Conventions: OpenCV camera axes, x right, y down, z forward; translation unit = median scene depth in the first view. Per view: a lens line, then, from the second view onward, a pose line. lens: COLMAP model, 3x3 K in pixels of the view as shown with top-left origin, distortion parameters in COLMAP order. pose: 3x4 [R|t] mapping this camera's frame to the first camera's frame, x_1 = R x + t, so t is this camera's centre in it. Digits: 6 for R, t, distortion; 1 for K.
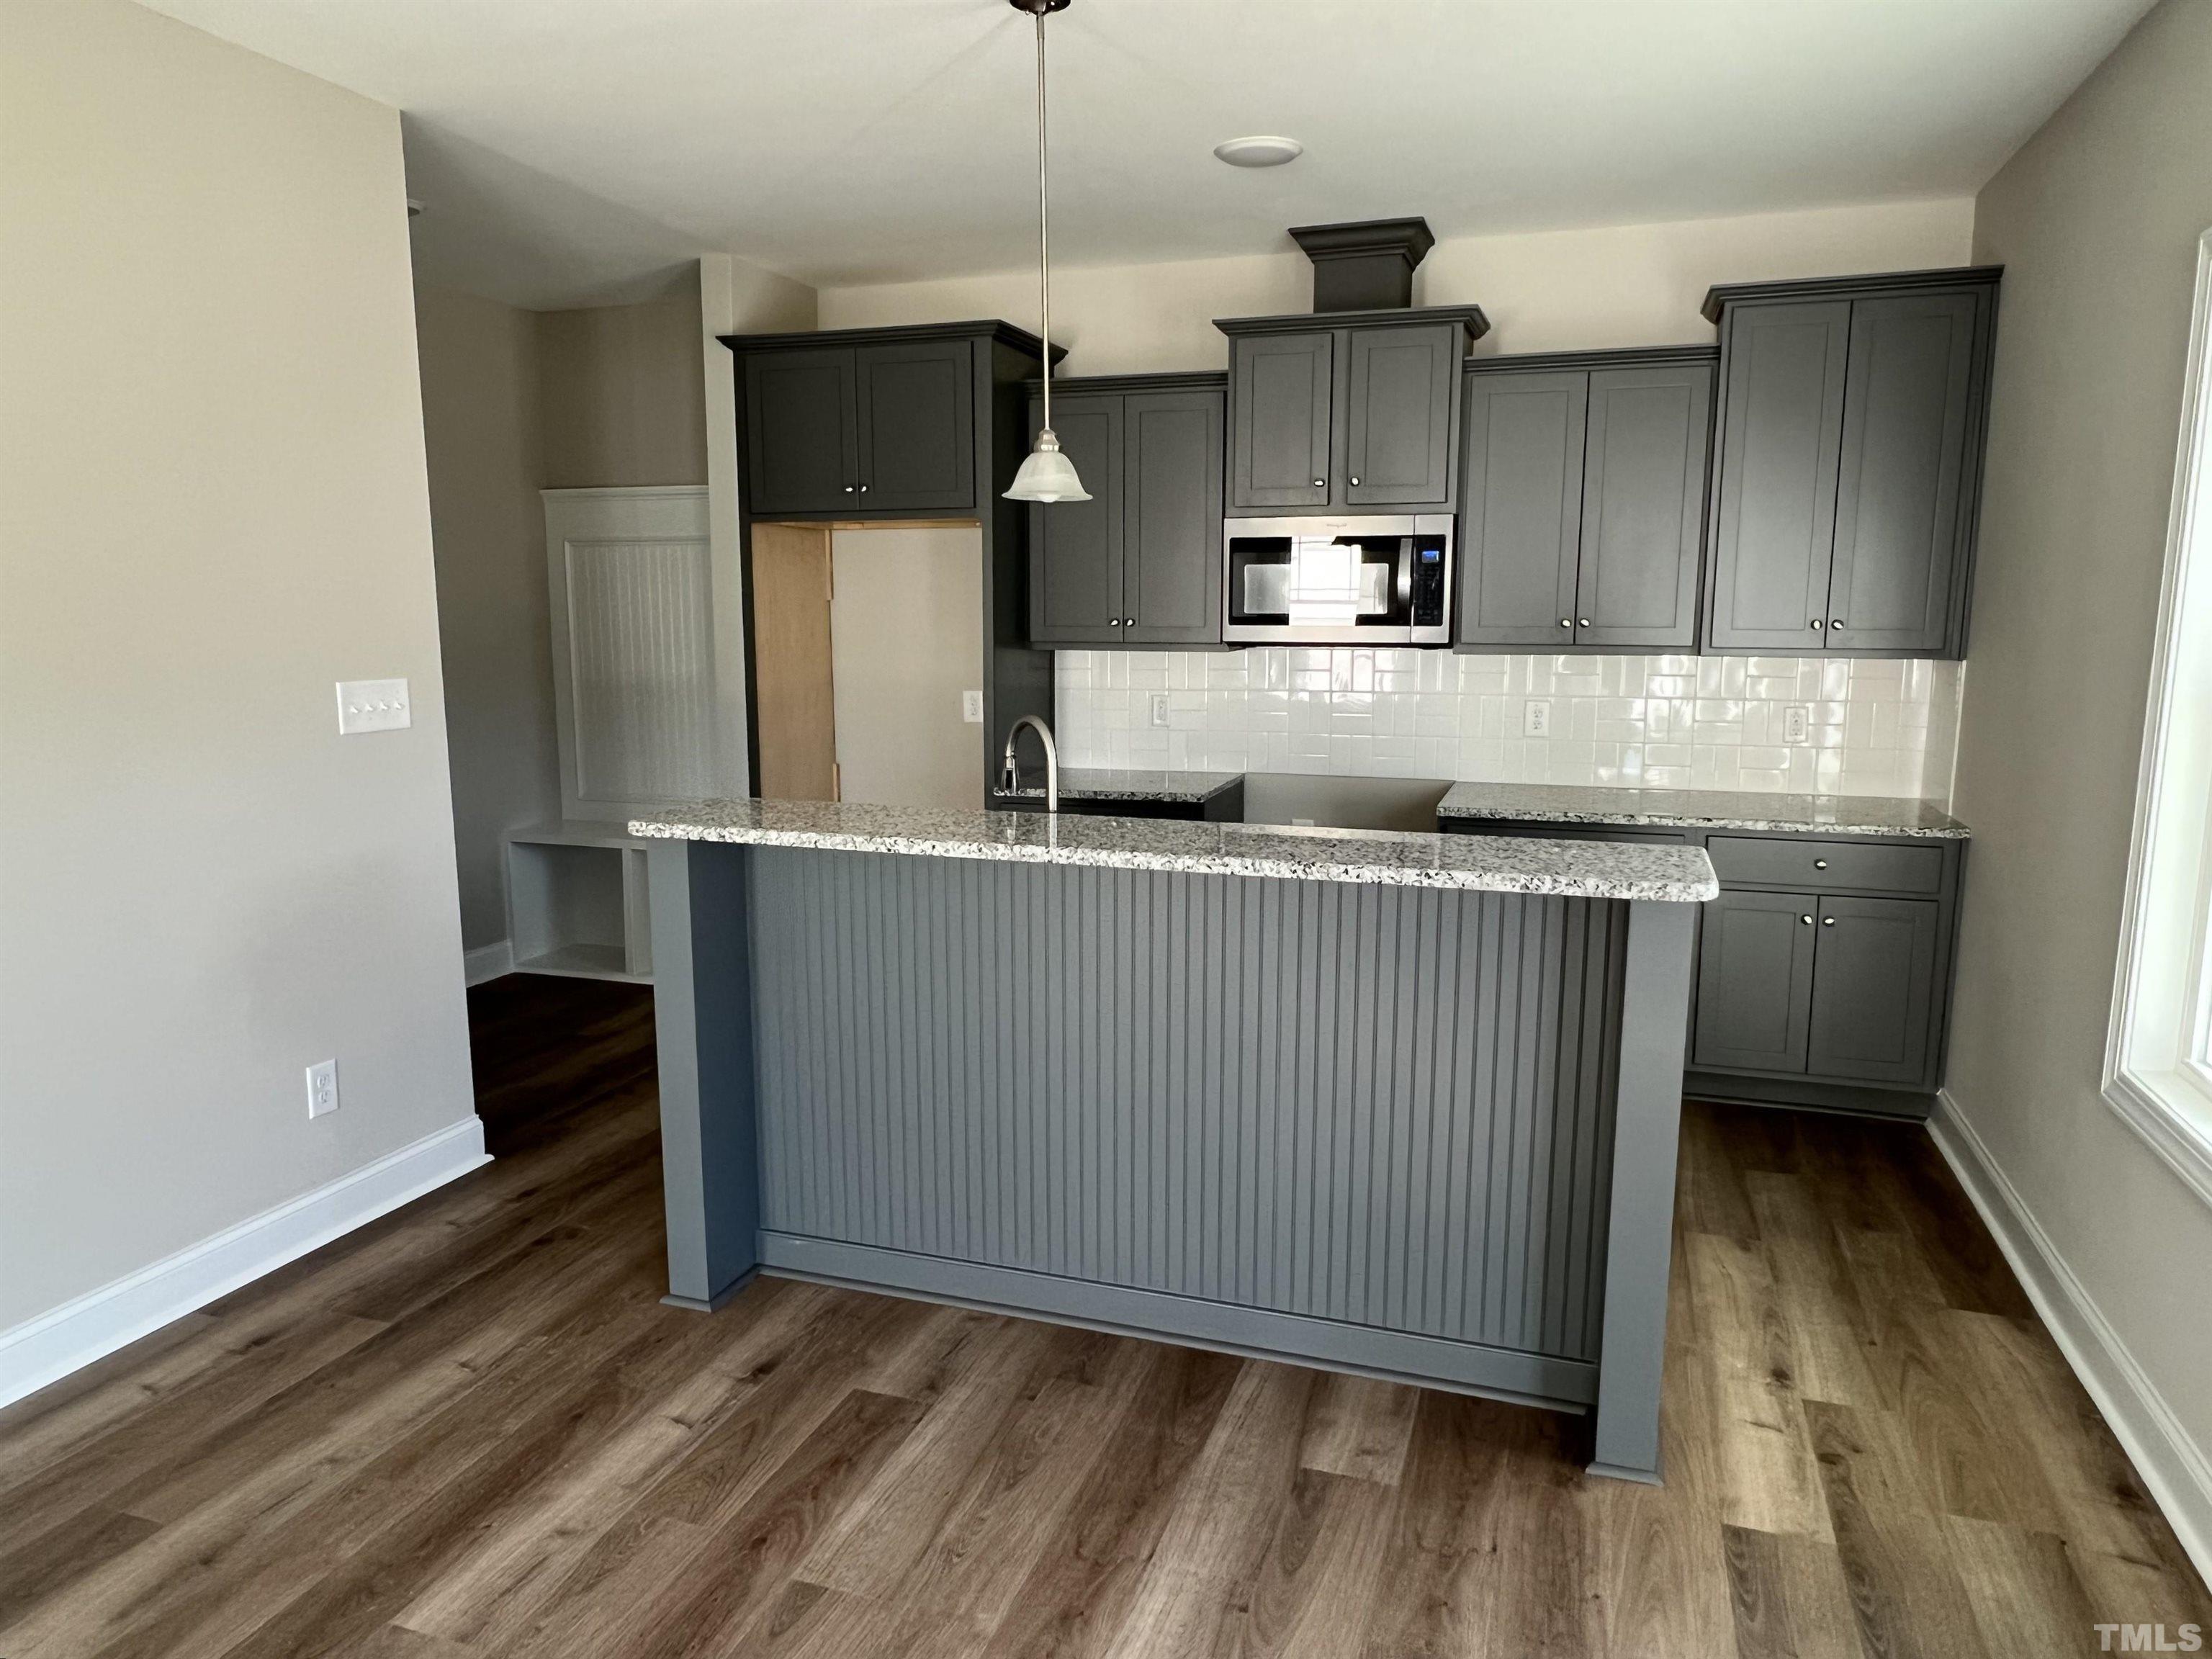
lens RADIAL K [[1436.8, 0, 1115.8], [0, 1436.8, 823.8], [0, 0, 1]] dist [-0.010898, -0.000561]
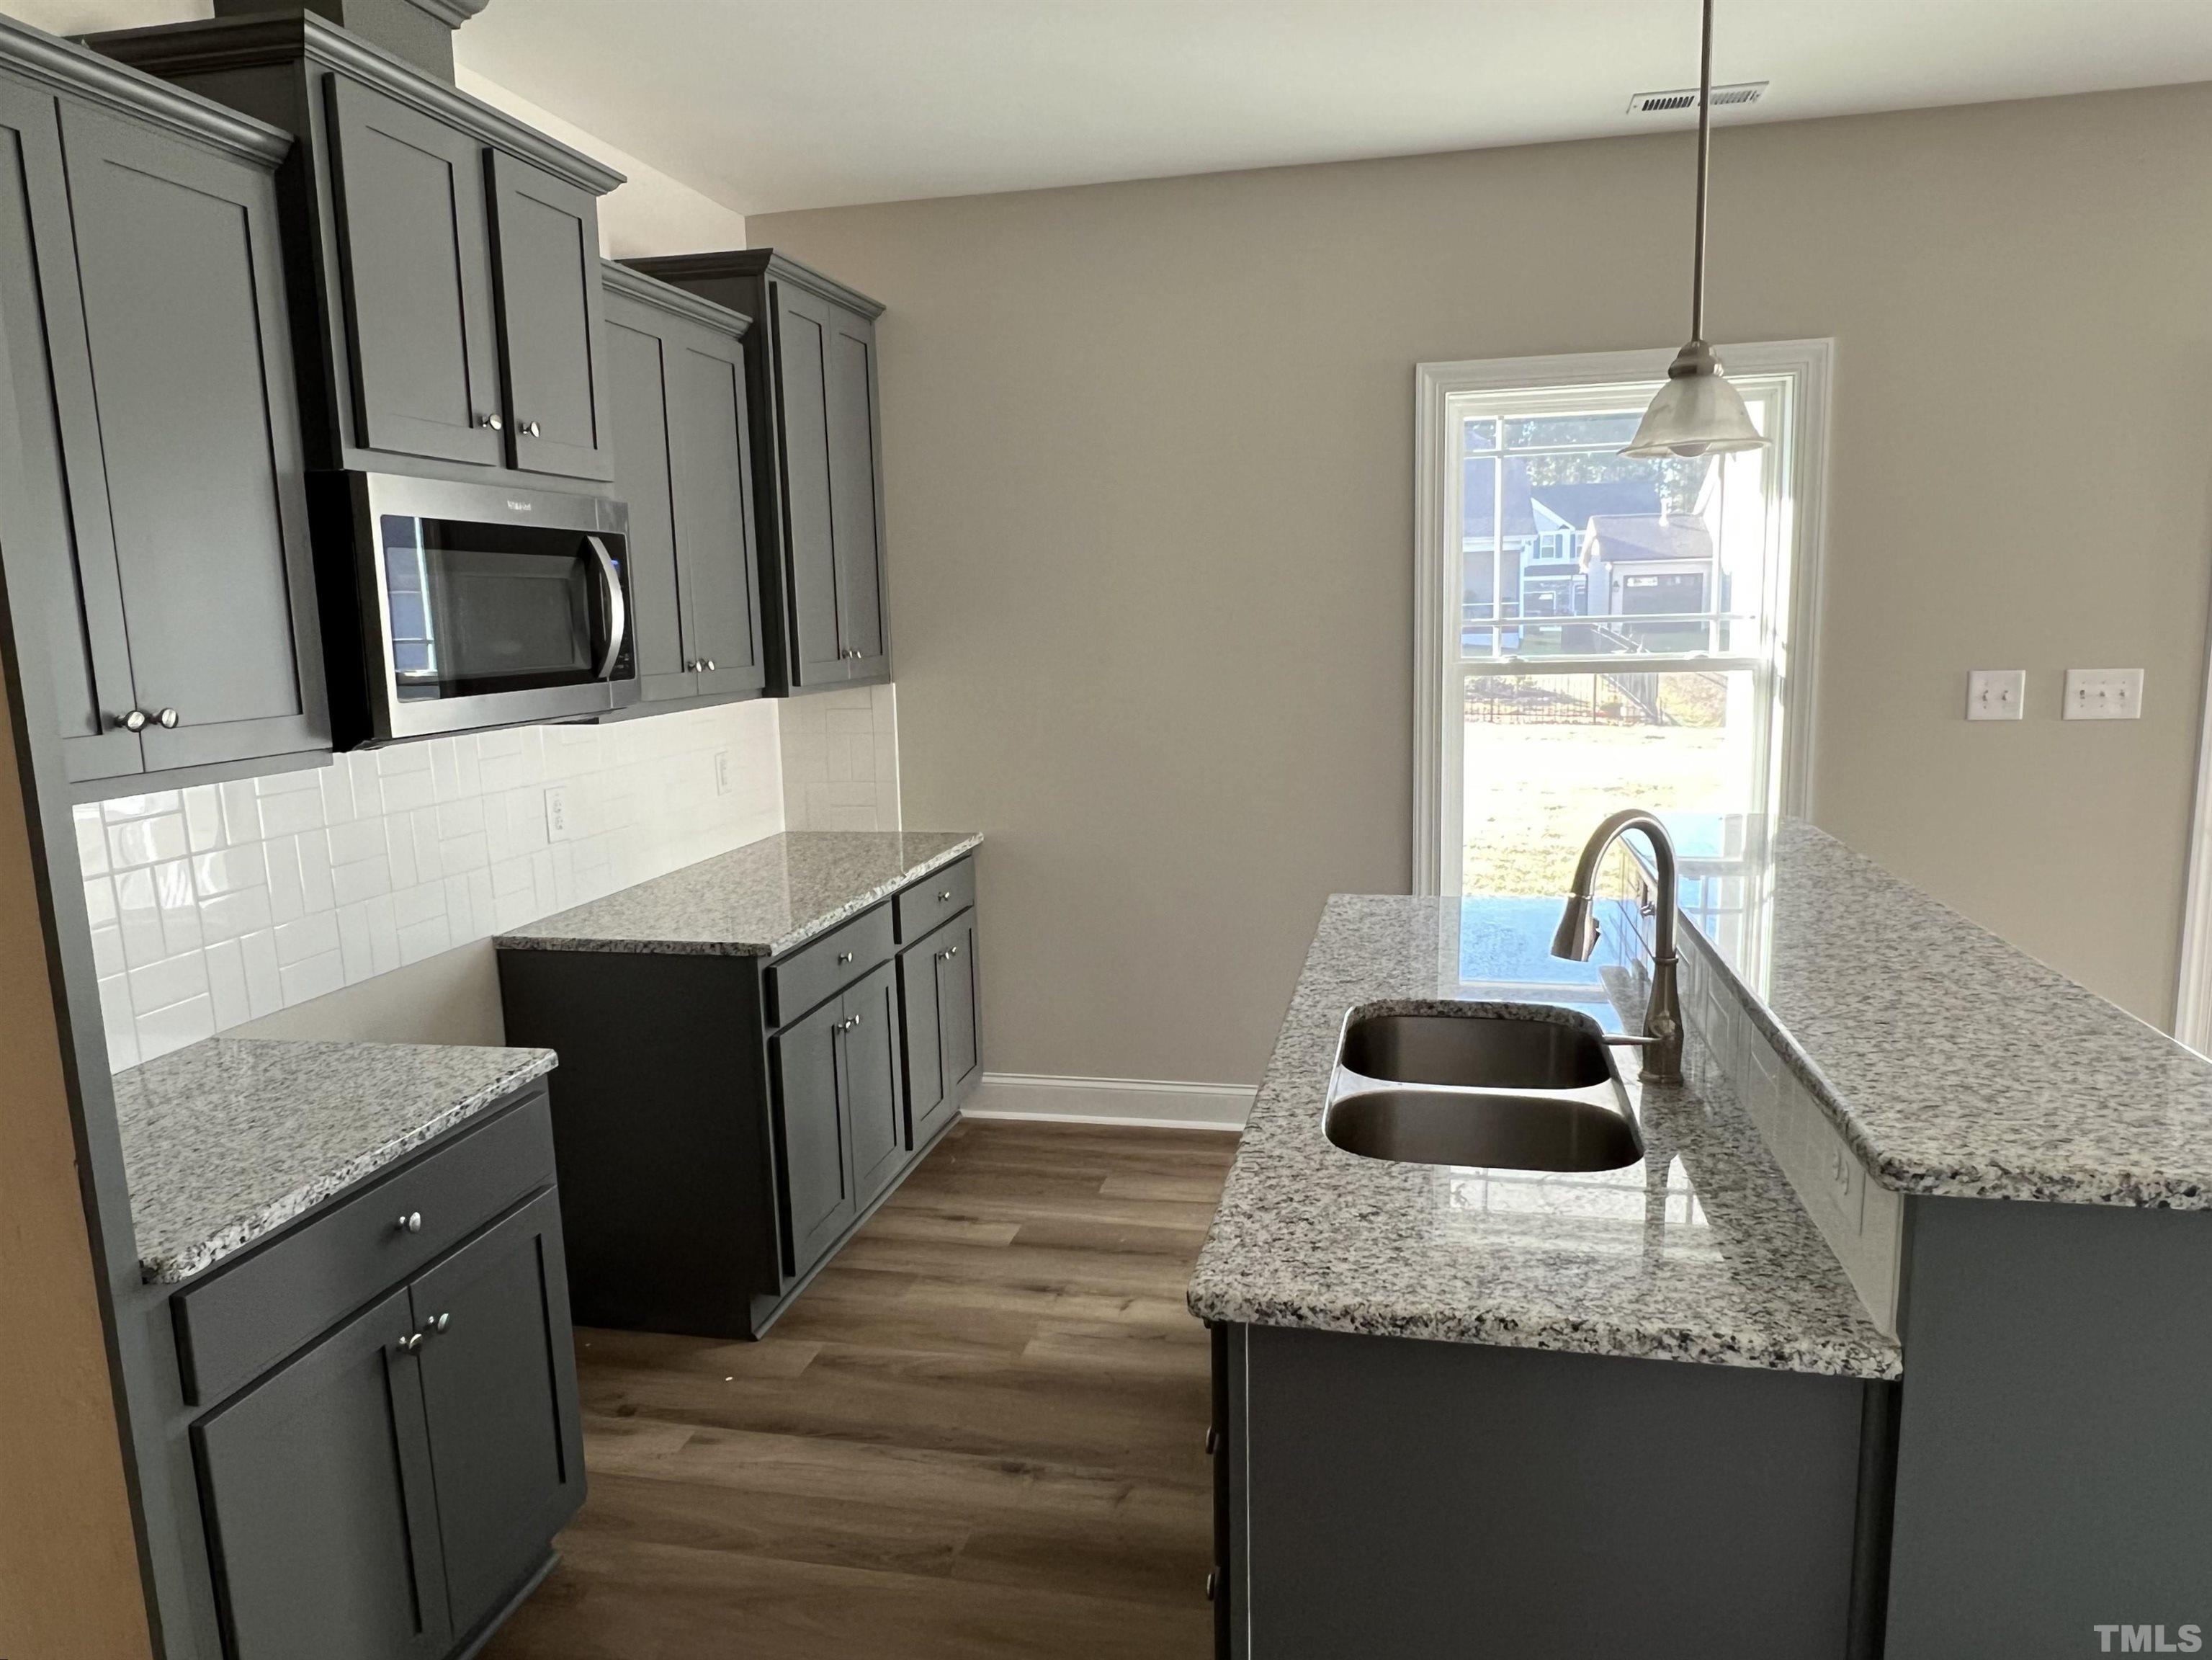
lens RADIAL K [[1437.0, 0, 1103.4], [0, 1437.0, 850.4], [0, 0, 1]] dist [-0.010898, -0.000561]
pose [[-0.087258, -0.162651, 0.982818, -0.426797], [0.182117, 0.967350, 0.176260, -0.139682], [-0.979398, 0.194368, -0.054788, 0.855486]]
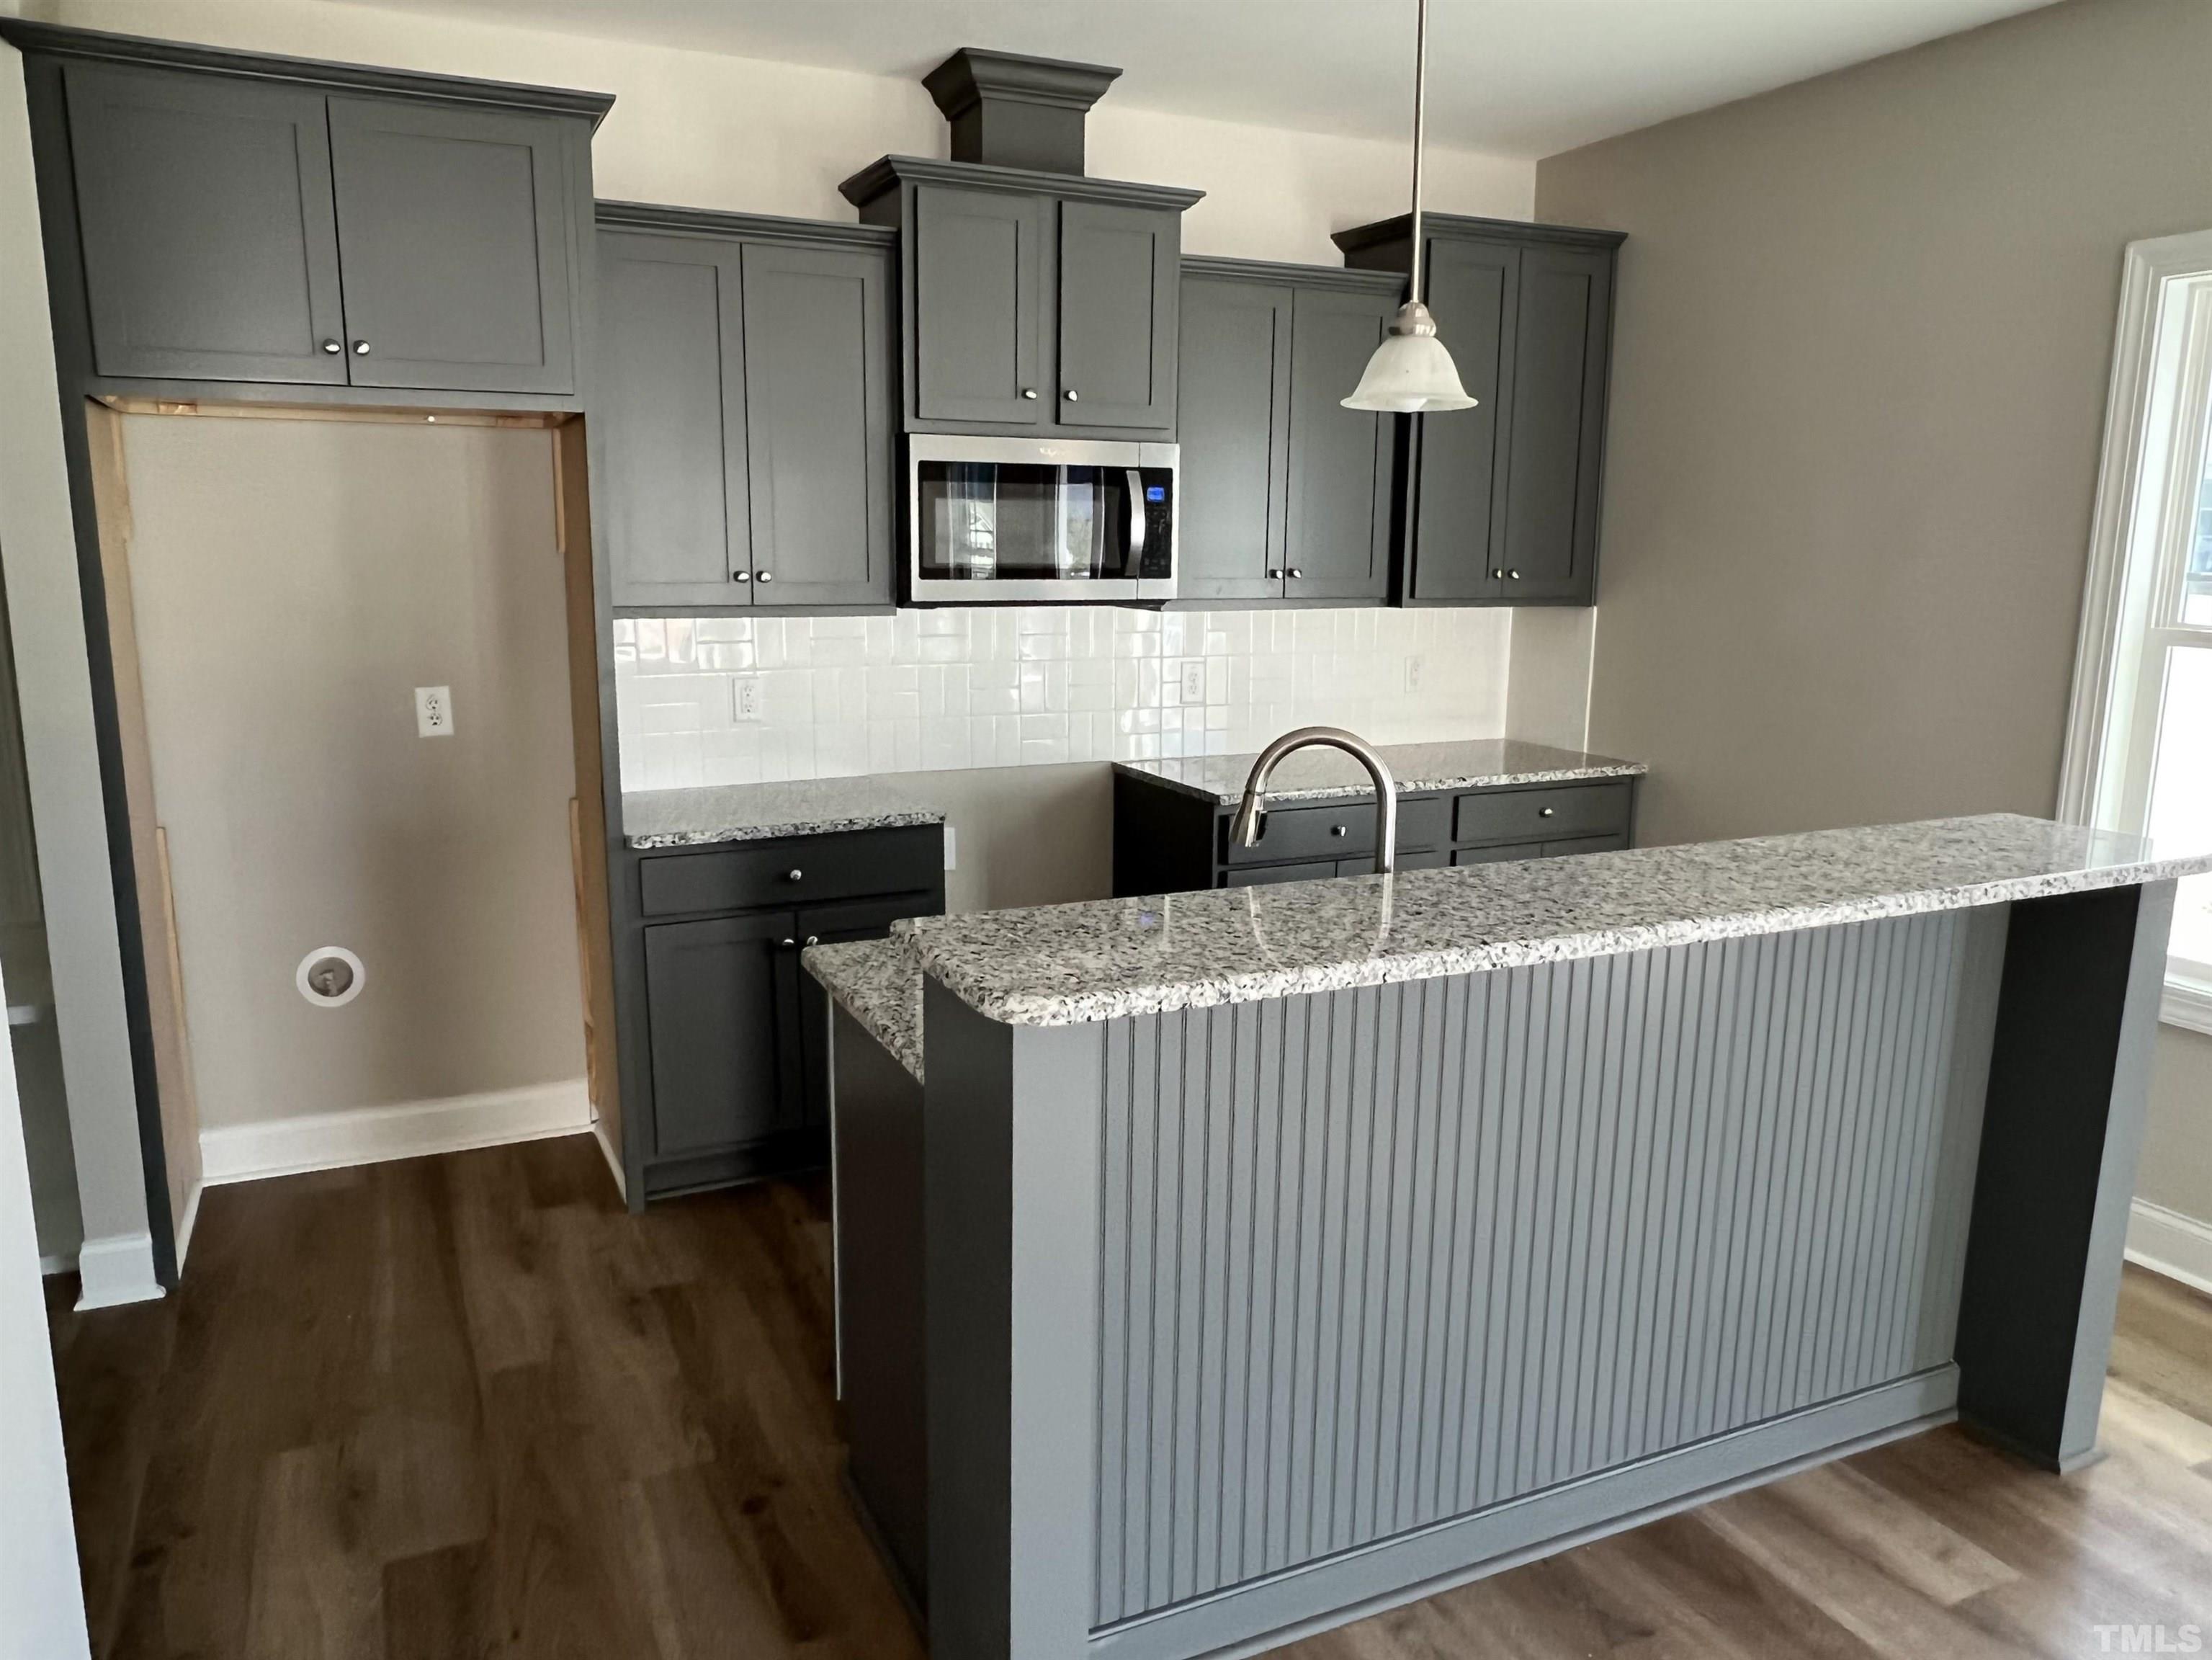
lens RADIAL K [[1565.5, 0, 1118.0], [0, 1565.5, 832.7], [0, 0, 1]] dist [0.002388, -0.007258]
pose [[0.724874, -0.121749, 0.678038, -0.431521], [0.097211, 0.992488, 0.074287, -0.062175], [-0.681988, 0.012064, 0.731263, 0.361839]]
